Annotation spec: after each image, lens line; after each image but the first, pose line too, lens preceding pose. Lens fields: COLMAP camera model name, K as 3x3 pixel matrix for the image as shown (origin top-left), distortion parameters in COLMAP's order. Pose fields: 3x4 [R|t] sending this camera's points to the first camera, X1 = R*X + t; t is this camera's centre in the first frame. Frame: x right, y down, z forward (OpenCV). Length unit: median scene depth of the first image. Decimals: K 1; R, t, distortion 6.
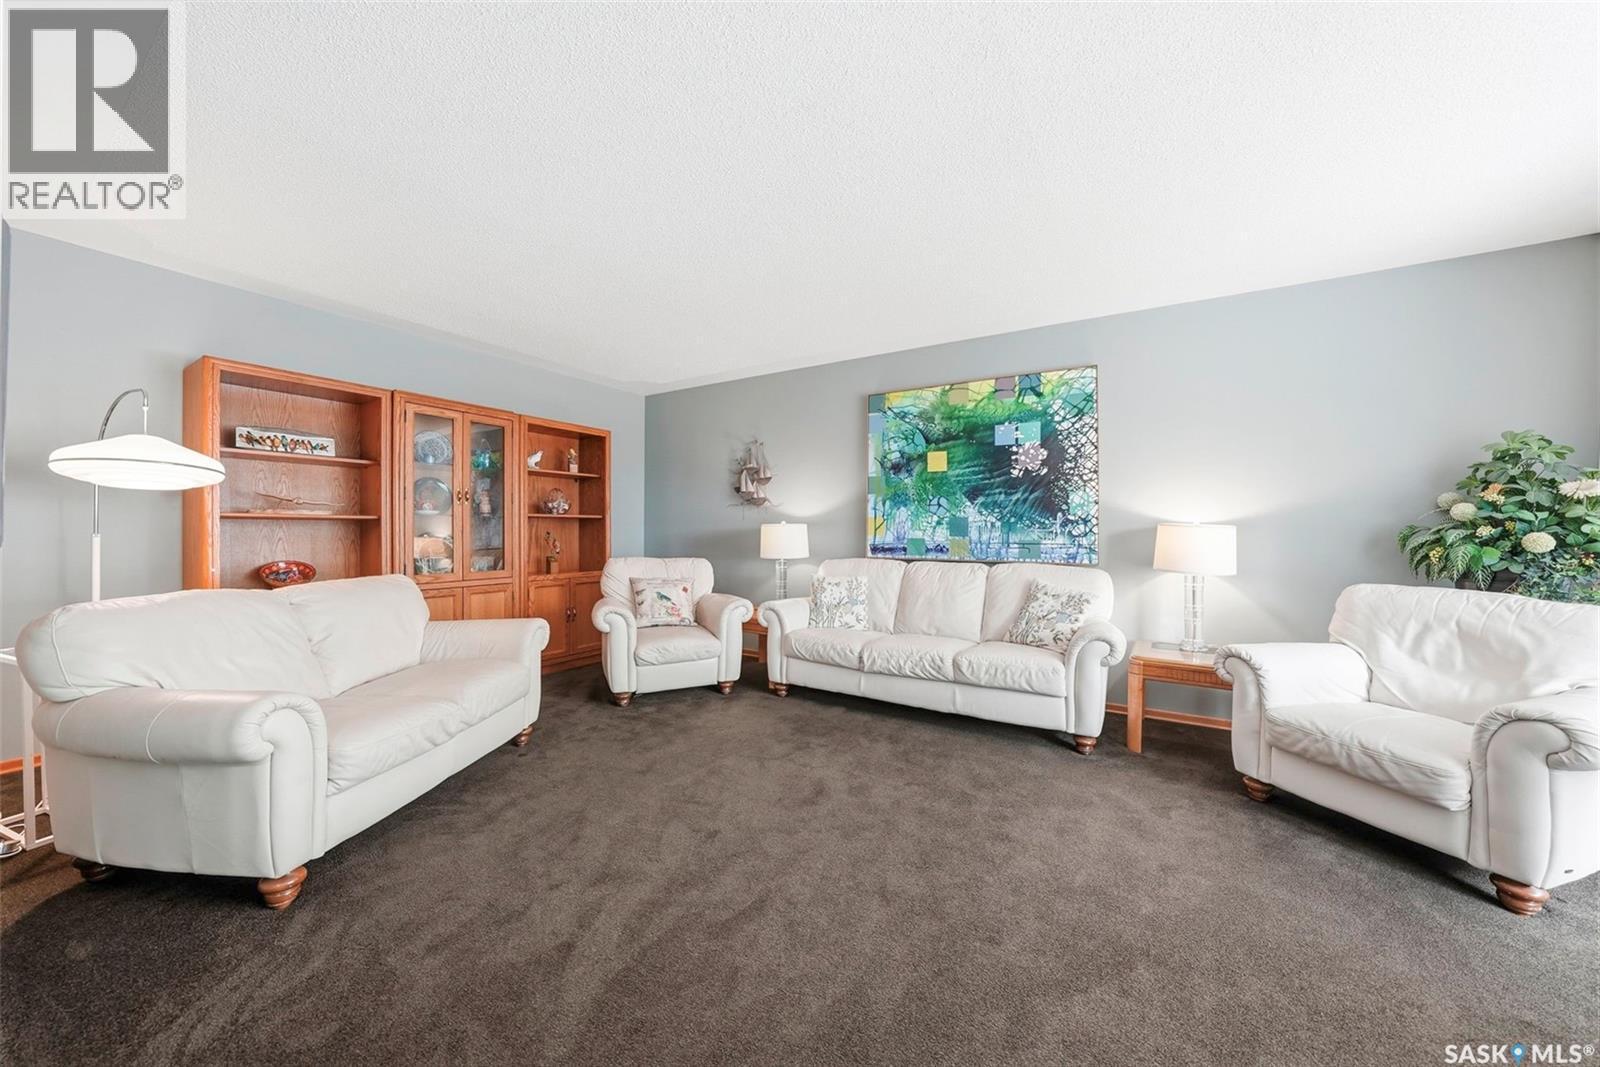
lens RADIAL K [[567.4, 0, 800.0], [0, 567.4, 533.5], [0, 0, 1]] dist [-0.000213, 0.000212]
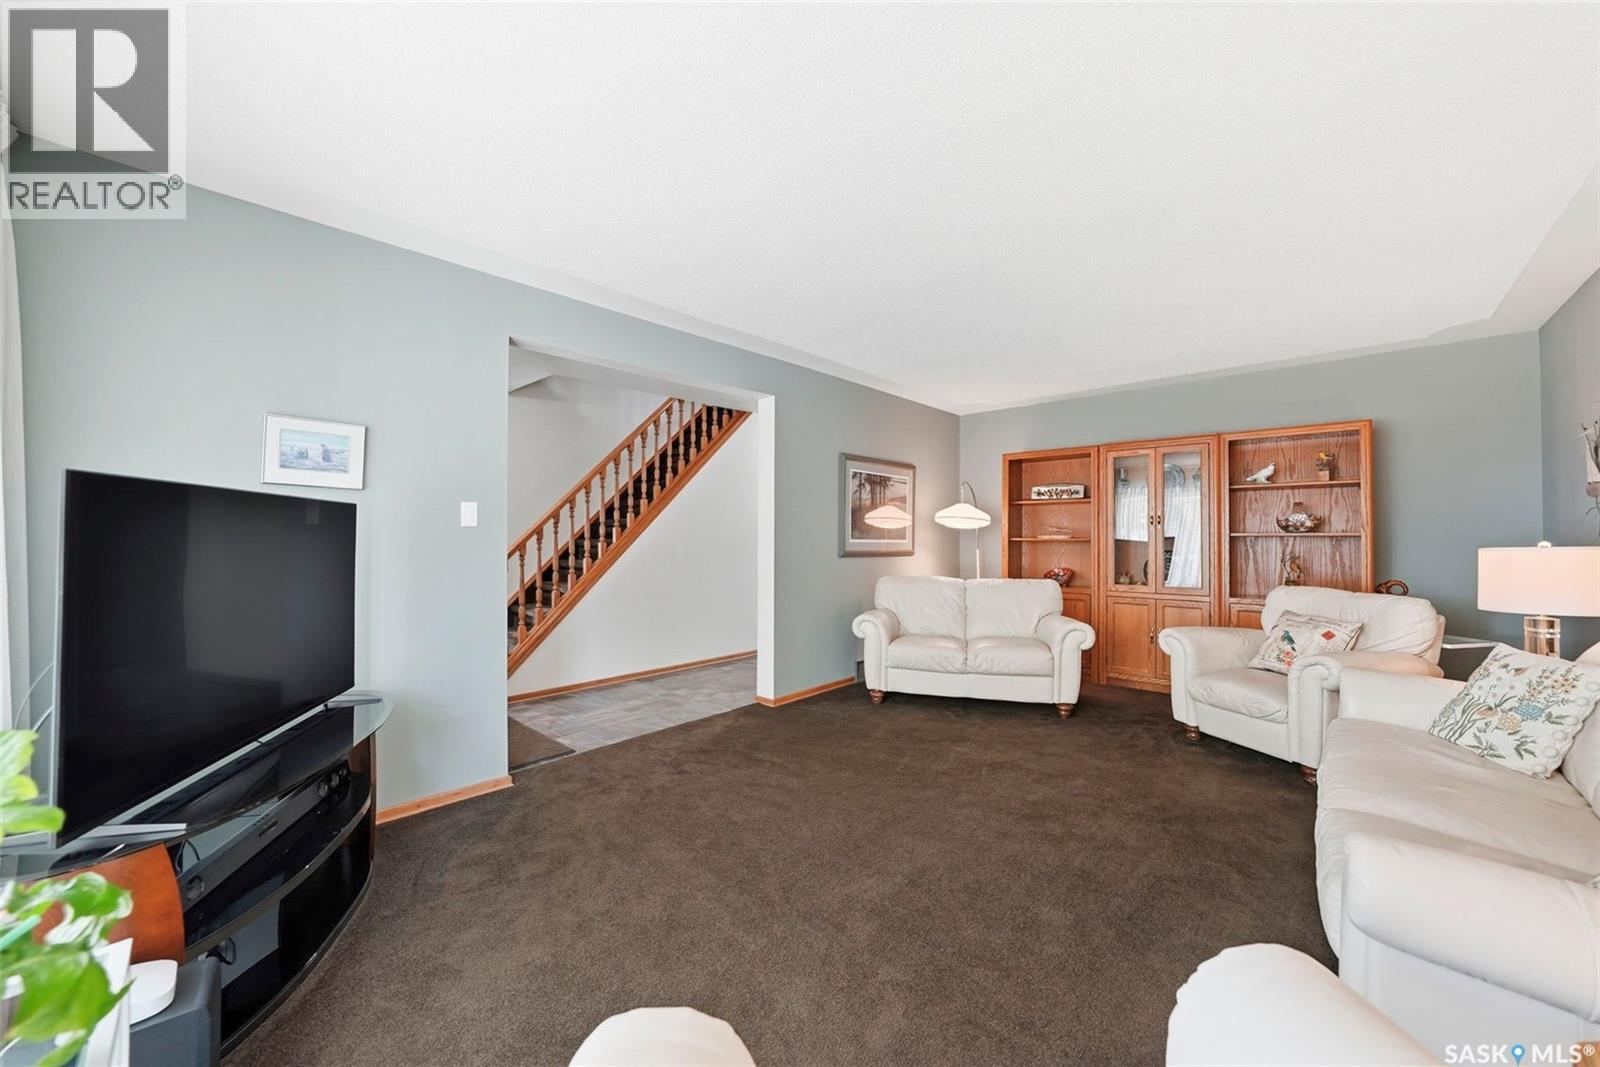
lens RADIAL K [[615.3, 0, 784.3], [0, 615.3, 511.0], [0, 0, 1]] dist [0.016701, 0.000247]
pose [[-0.210728, -0.045865, -0.976468, 0.984985], [-0.009300, 0.998948, -0.044914, -0.024866], [0.977500, -0.000384, -0.210933, 0.648555]]
